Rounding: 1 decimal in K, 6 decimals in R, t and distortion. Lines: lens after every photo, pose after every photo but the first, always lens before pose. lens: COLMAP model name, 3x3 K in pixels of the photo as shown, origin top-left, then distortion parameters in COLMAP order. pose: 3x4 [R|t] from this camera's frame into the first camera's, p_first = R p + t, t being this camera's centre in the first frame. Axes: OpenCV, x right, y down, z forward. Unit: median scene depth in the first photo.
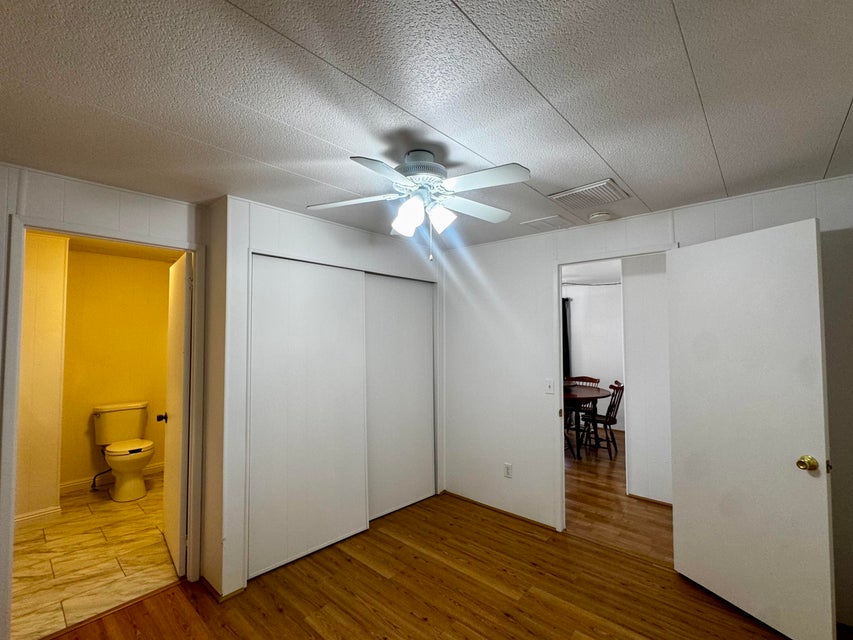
lens RADIAL K [[384.1, 0, 426.5], [0, 384.1, 320.0], [0, 0, 1]] dist [-0.001791, -0.000341]
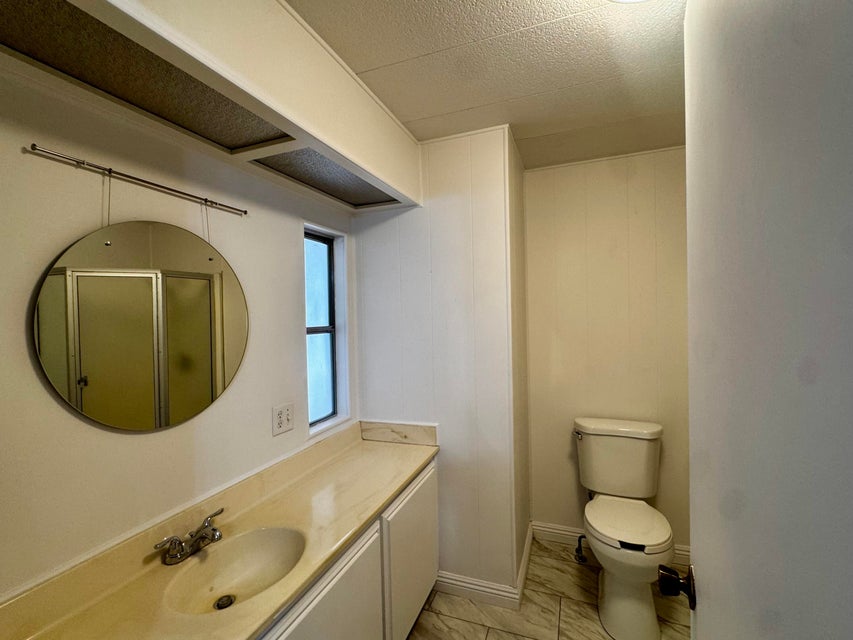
lens RADIAL K [[384.1, 0, 426.5], [0, 384.1, 320.0], [0, 0, 1]] dist [-0.001791, -0.000341]
pose [[0.345828, 0.011251, -0.938231, -0.396808], [0.056057, 0.997894, 0.032629, 0.043090], [0.936622, -0.063879, 0.344469, 0.596917]]
